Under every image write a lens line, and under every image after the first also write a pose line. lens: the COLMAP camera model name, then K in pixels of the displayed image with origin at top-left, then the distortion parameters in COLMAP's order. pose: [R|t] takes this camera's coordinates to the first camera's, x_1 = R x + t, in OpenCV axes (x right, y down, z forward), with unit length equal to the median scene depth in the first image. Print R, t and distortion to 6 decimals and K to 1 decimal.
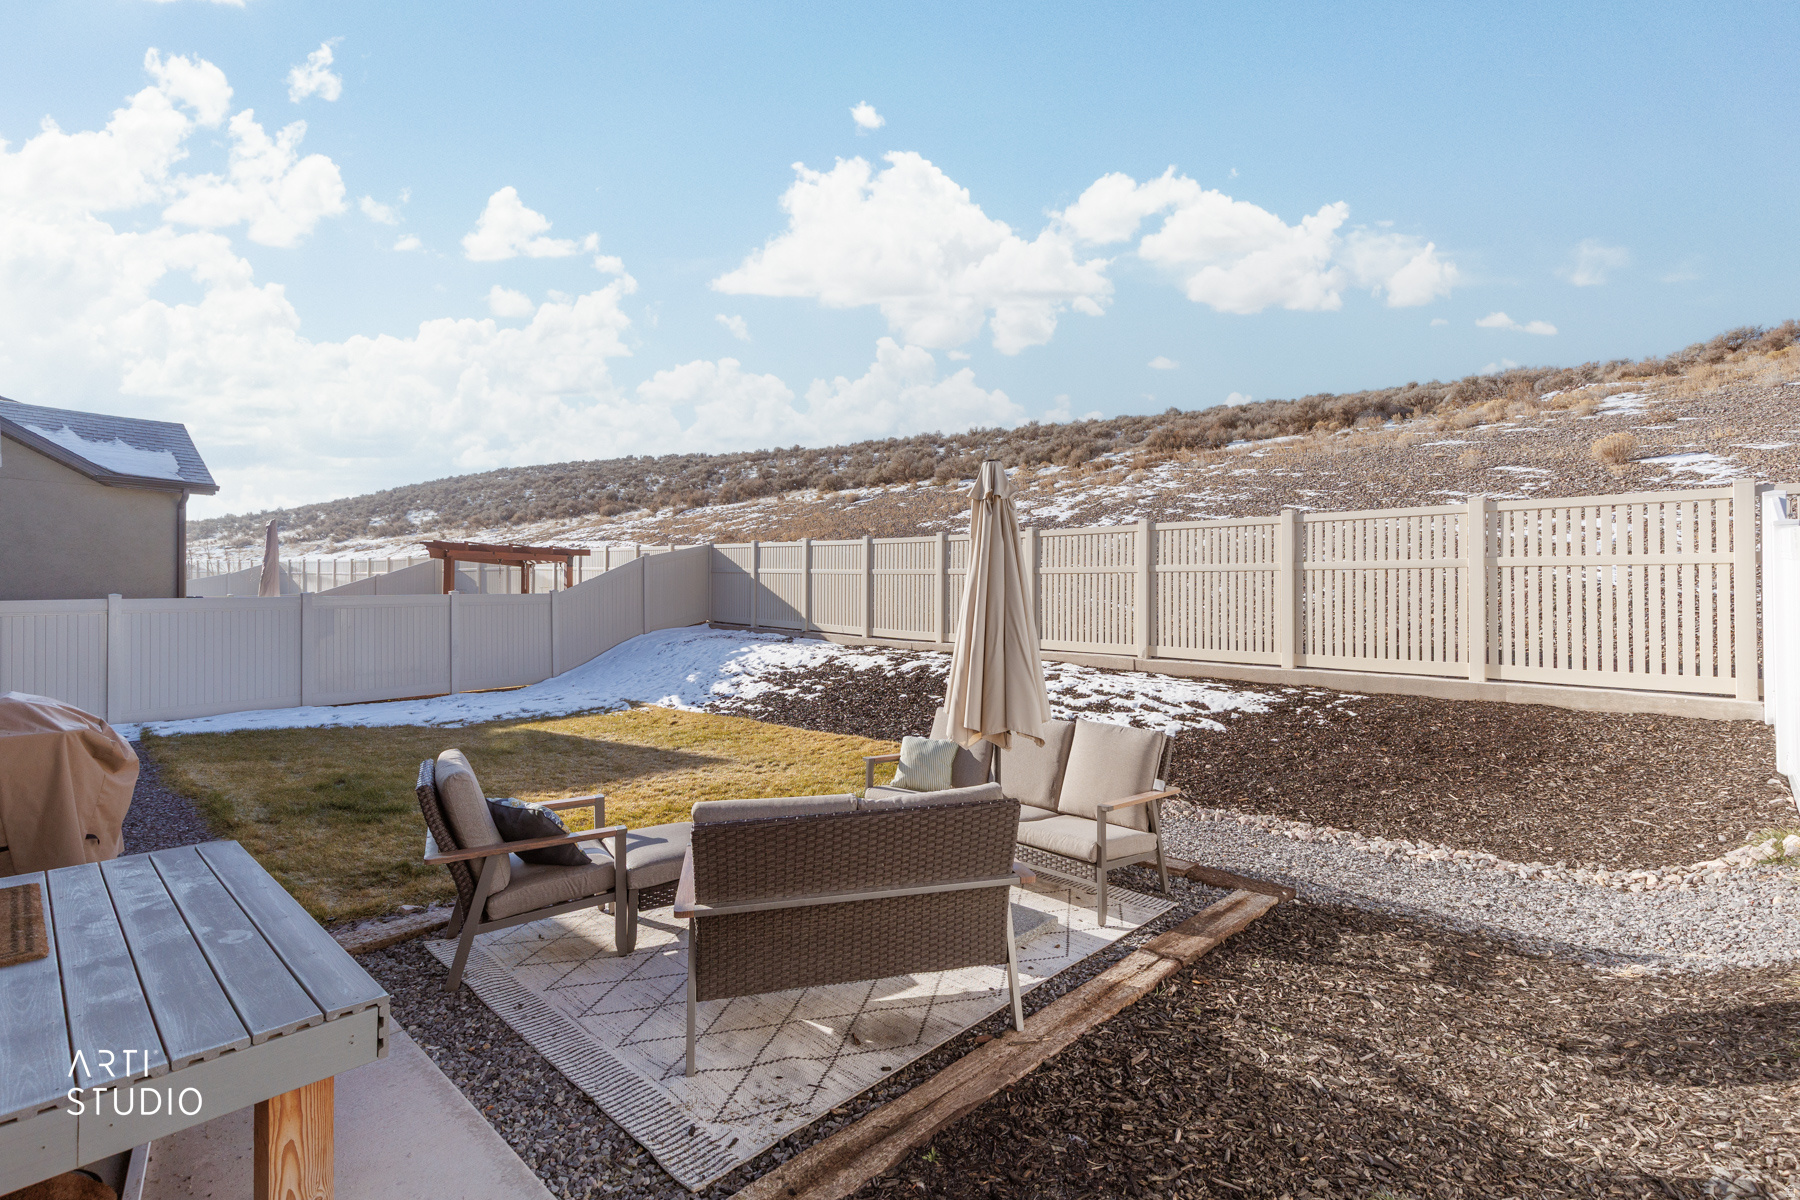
lens RADIAL K [[813.9, 0, 900.0], [0, 813.9, 600.0], [0, 0, 1]] dist [-0.000780, -0.001106]
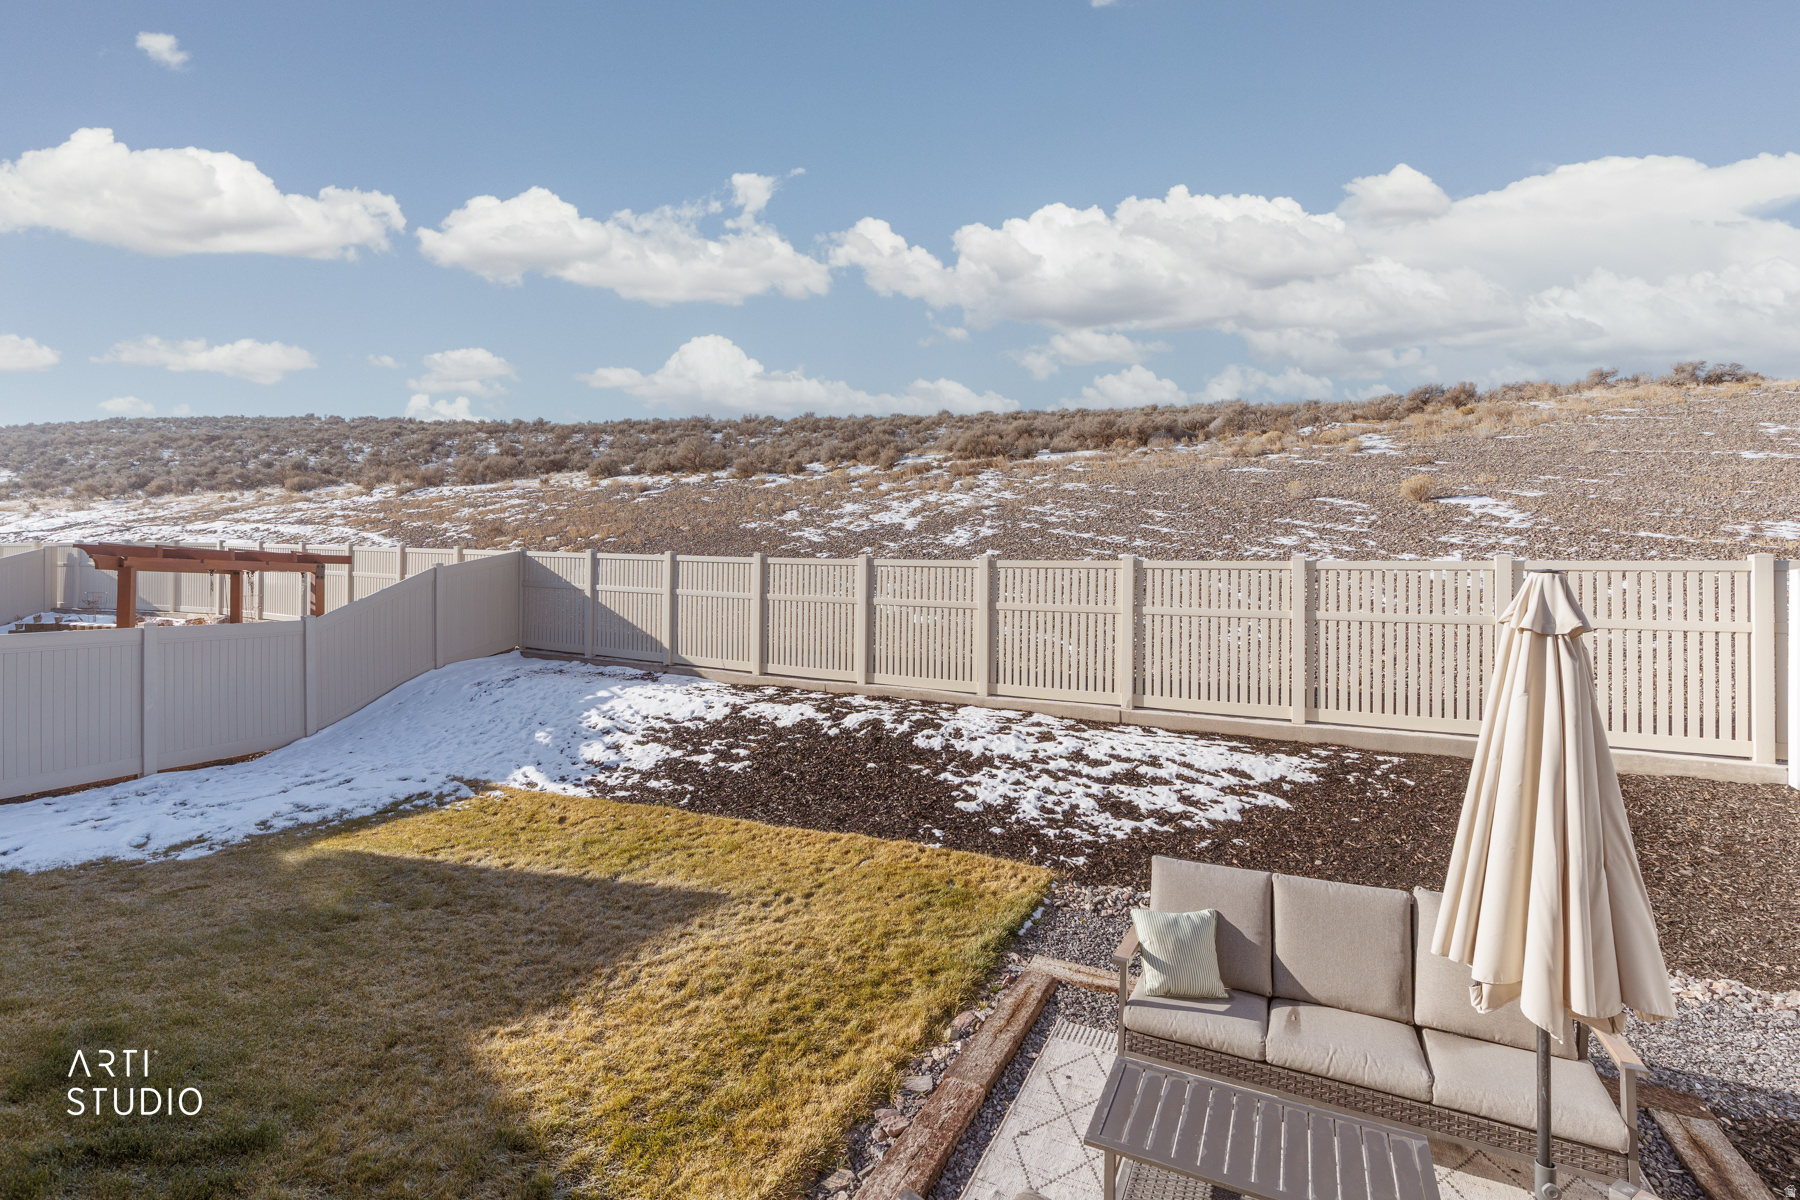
lens RADIAL K [[813.9, 0, 900.0], [0, 813.9, 600.0], [0, 0, 1]] dist [-0.000780, -0.001106]
pose [[0.948571, 0.004293, 0.316535, -0.133939], [-0.009410, 0.999849, 0.014639, -0.035267], [-0.316424, -0.016864, 0.948468, 0.130916]]
